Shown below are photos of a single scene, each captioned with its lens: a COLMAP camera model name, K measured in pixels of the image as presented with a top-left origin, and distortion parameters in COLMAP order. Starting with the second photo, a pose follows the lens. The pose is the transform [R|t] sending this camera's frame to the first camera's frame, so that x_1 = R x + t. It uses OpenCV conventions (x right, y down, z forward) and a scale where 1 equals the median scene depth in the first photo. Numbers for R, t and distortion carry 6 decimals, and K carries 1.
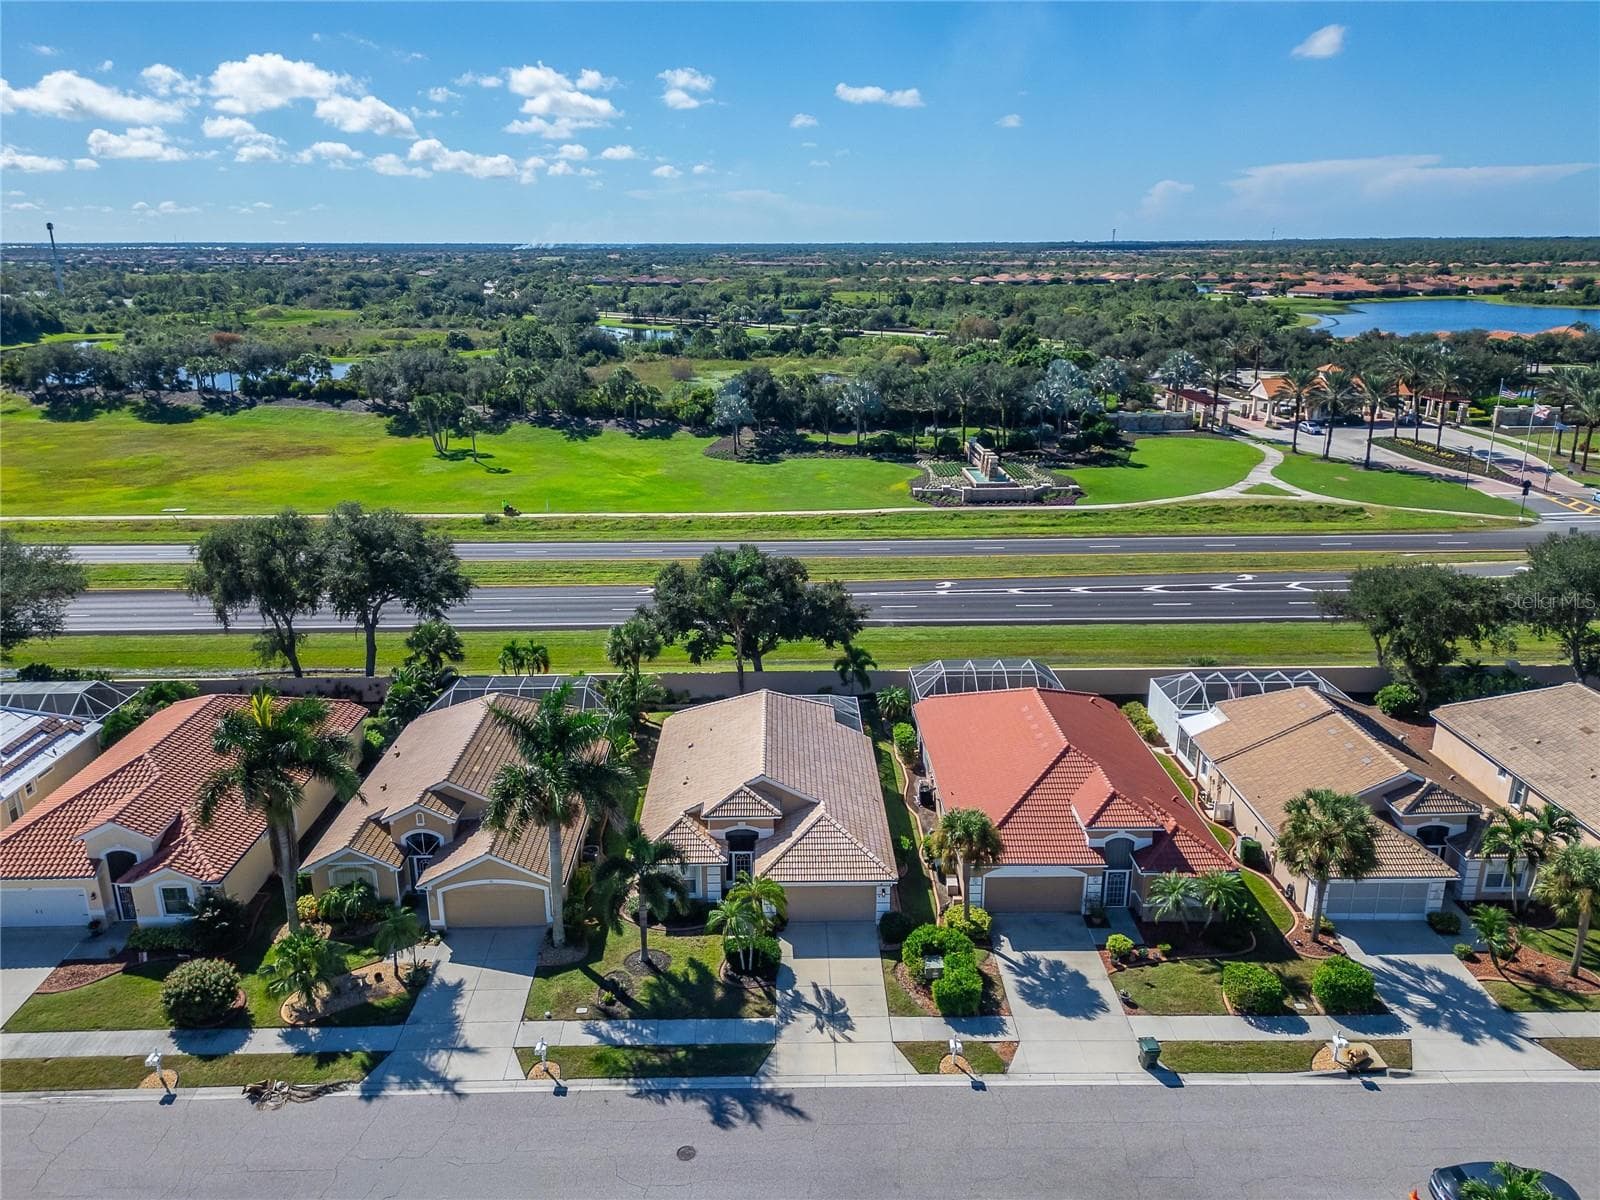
lens RADIAL K [[1120.6, 0, 795.8], [0, 1120.6, 603.7], [0, 0, 1]] dist [0.082211, -0.079821]
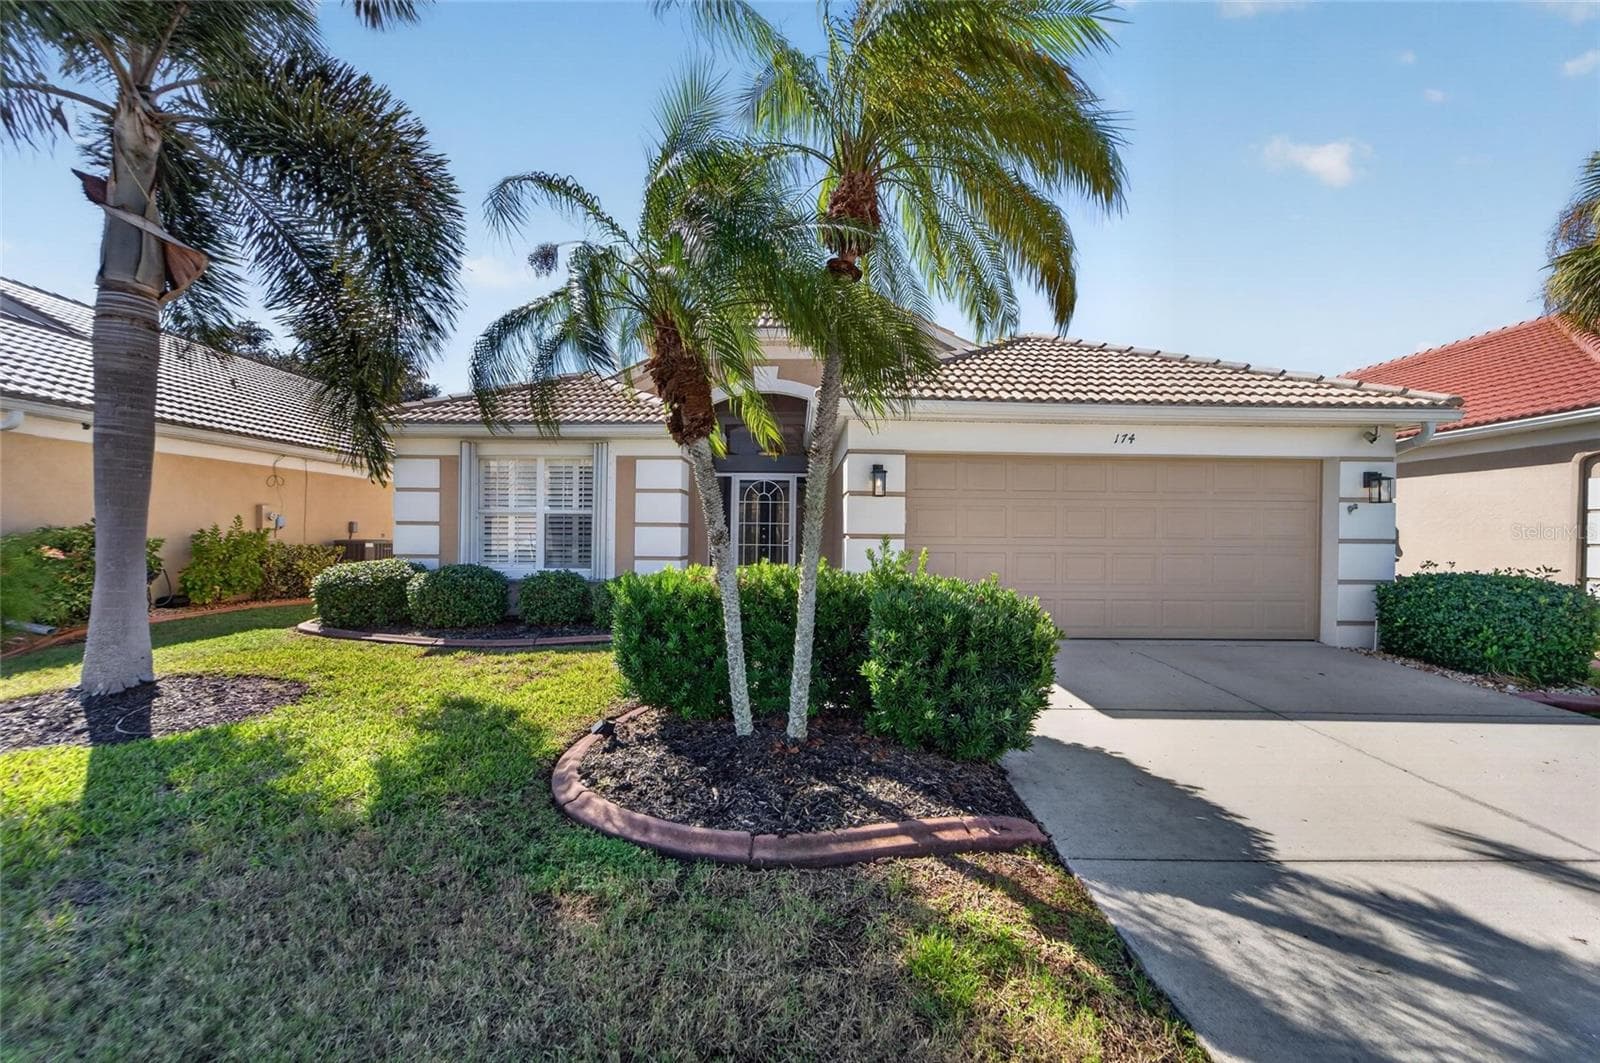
lens RADIAL K [[641.4, 0, 799.0], [0, 641.4, 537.2], [0, 0, 1]] dist [0.002639, 0.000381]
pose [[0.999811, 0.018403, -0.006288, -0.038474], [-0.019440, 0.954776, -0.296690, 0.309088], [0.000543, 0.296756, 0.954953, 0.883075]]
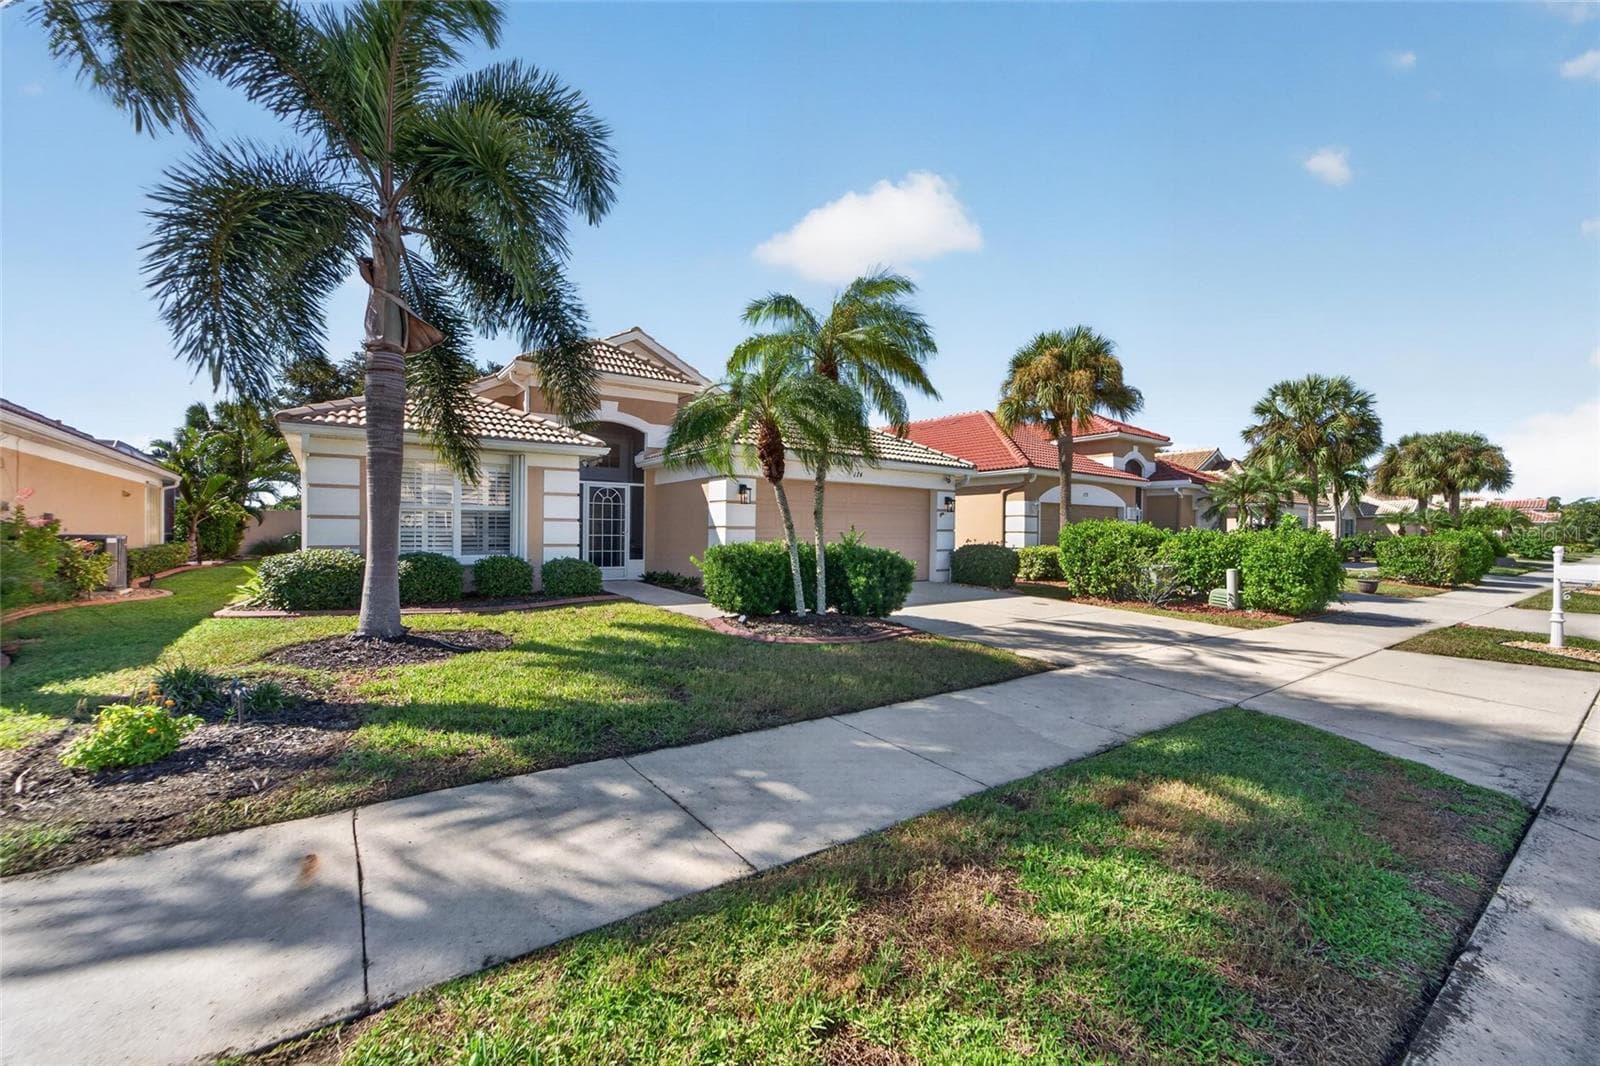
lens RADIAL K [[658.7, 0, 786.0], [0, 658.7, 539.9], [0, 0, 1]] dist [-0.017250, 0.019191]
pose [[0.818325, 0.008010, 0.574700, -0.140775], [0.160897, 0.956732, -0.242438, 0.329566], [-0.551776, 0.290860, 0.781629, 0.828351]]
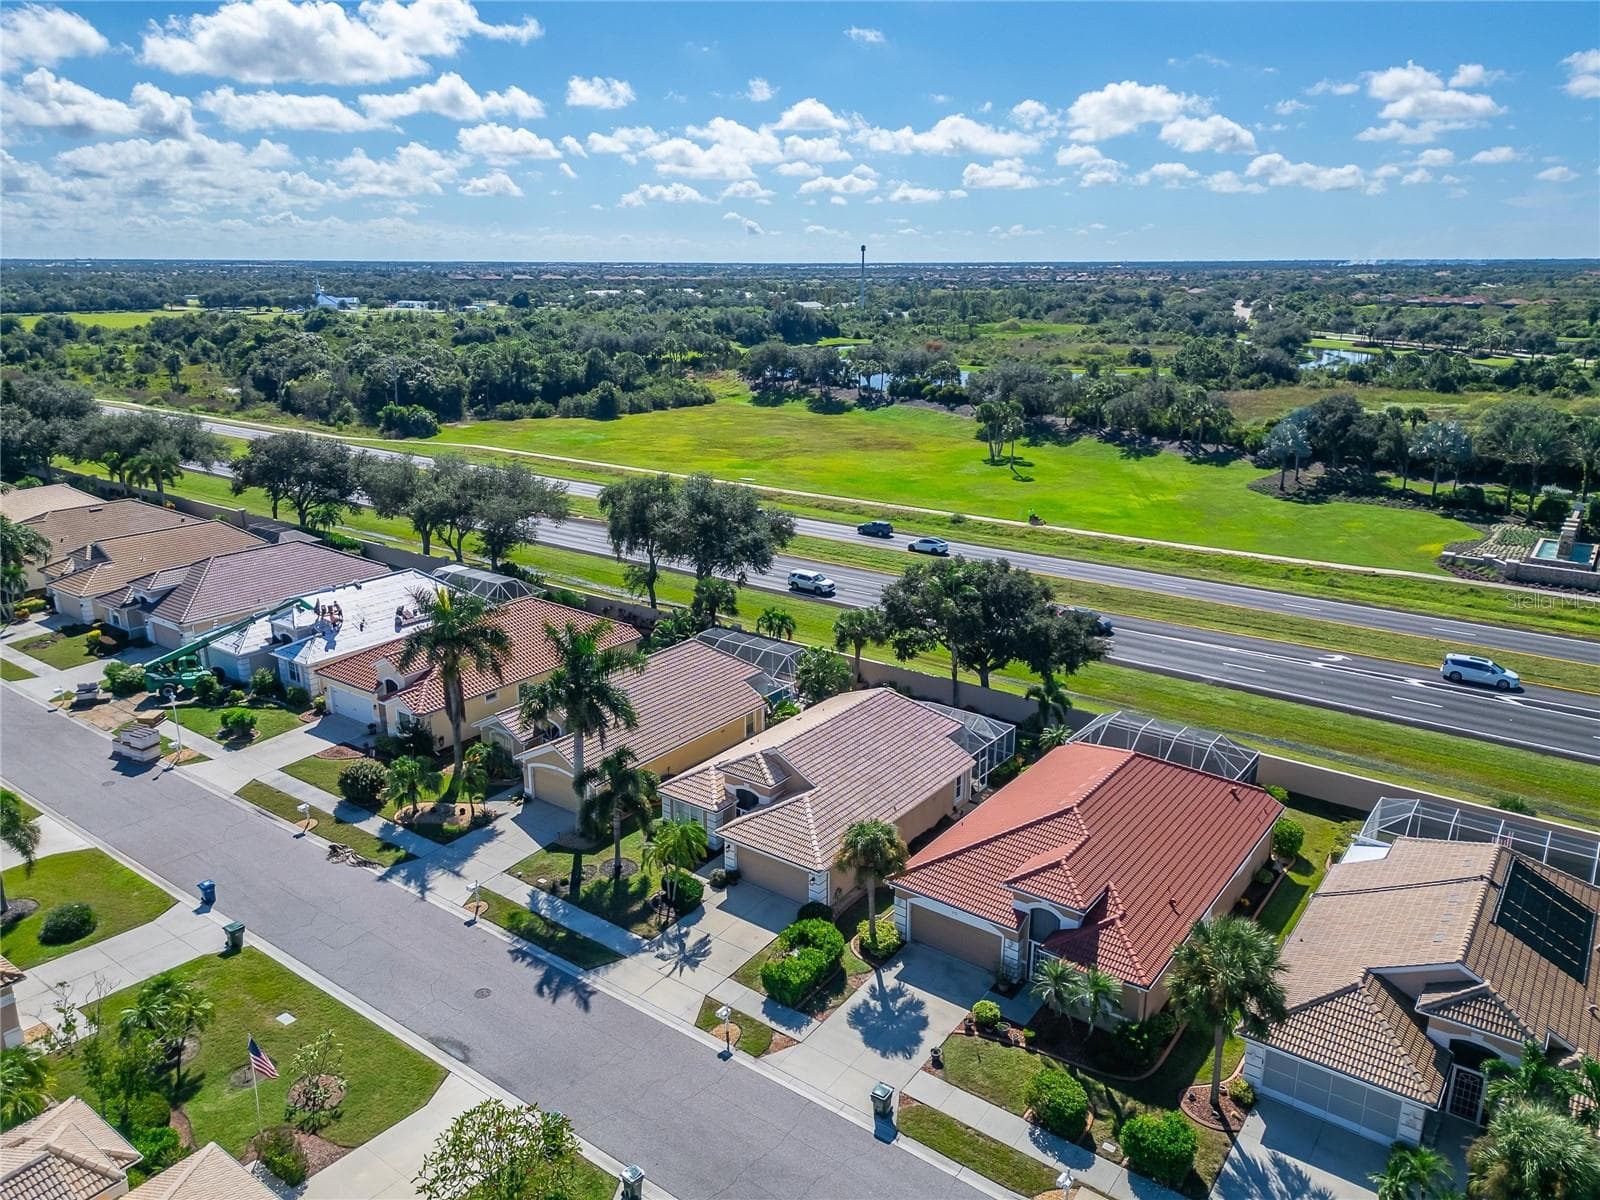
lens RADIAL K [[1143.3, 0, 794.8], [0, 1143.3, 599.2], [0, 0, 1]] dist [0.077464, -0.074495]
pose [[0.790607, 0.176113, -0.586451, 0.639413], [-0.189575, 0.981089, 0.039054, -0.034777], [0.582238, 0.080300, 0.809043, 0.119881]]
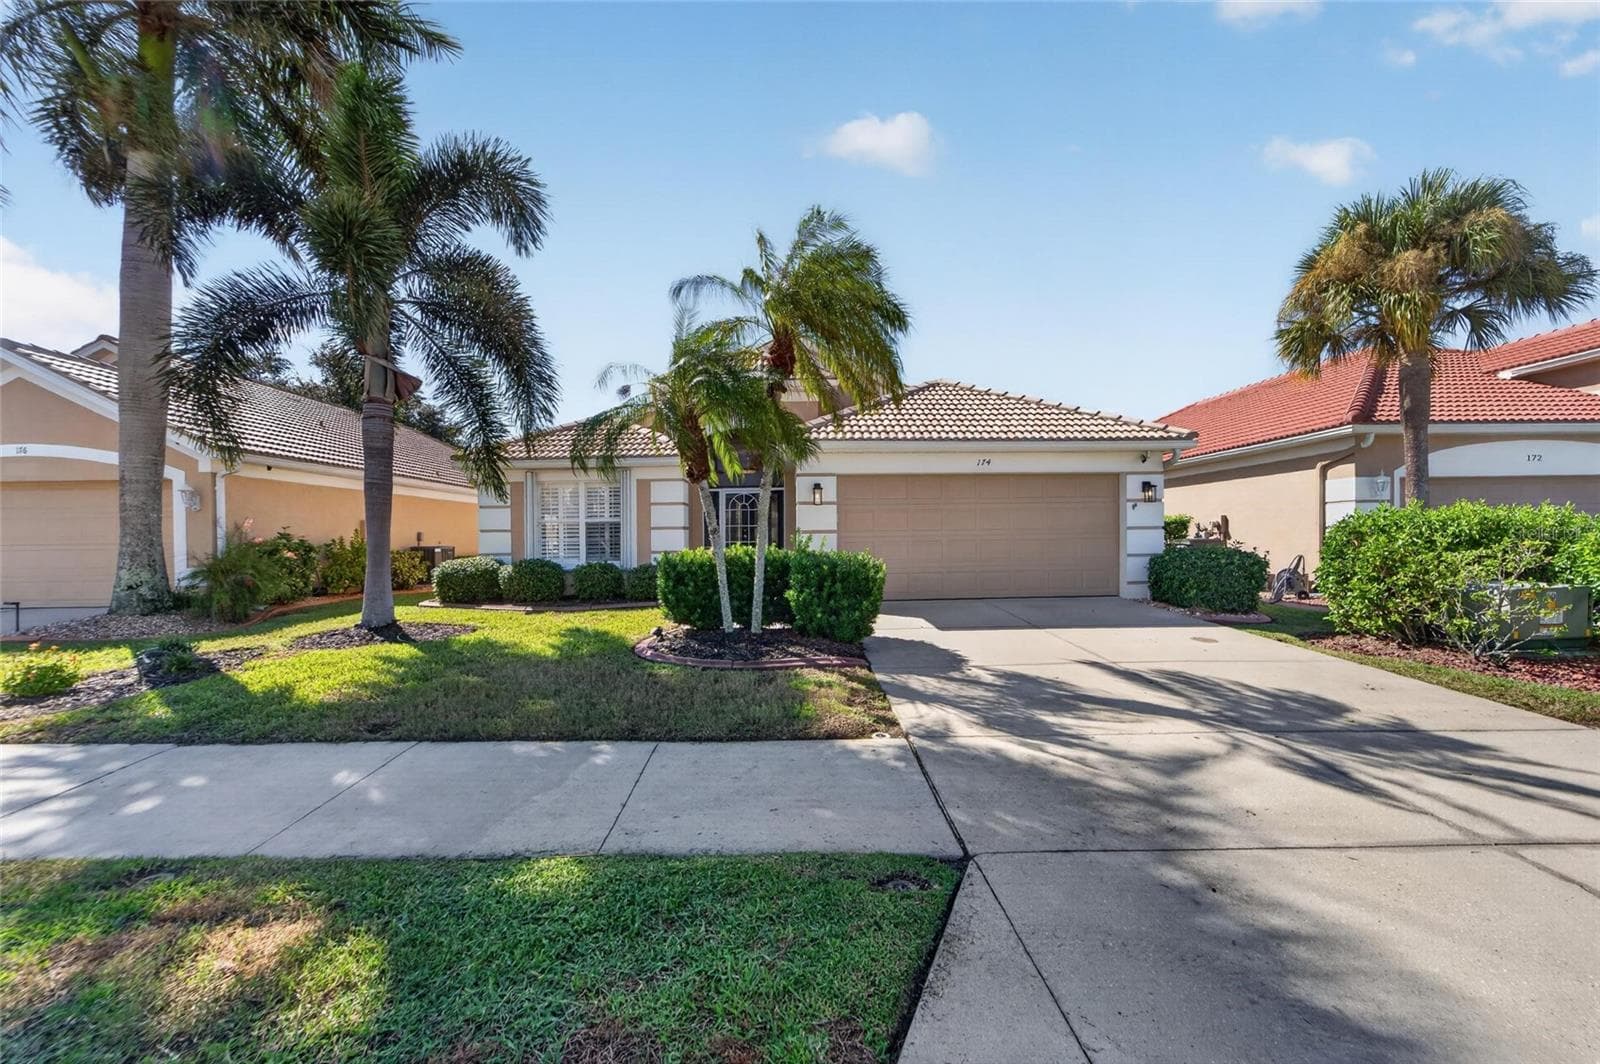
lens RADIAL K [[658.7, 0, 786.0], [0, 658.7, 538.9], [0, 0, 1]] dist [-0.017250, 0.019191]
pose [[0.999934, -0.004494, -0.010577, -0.030807], [0.001104, 0.953681, -0.300818, 0.332448], [0.011439, 0.300787, 0.953623, 0.816270]]
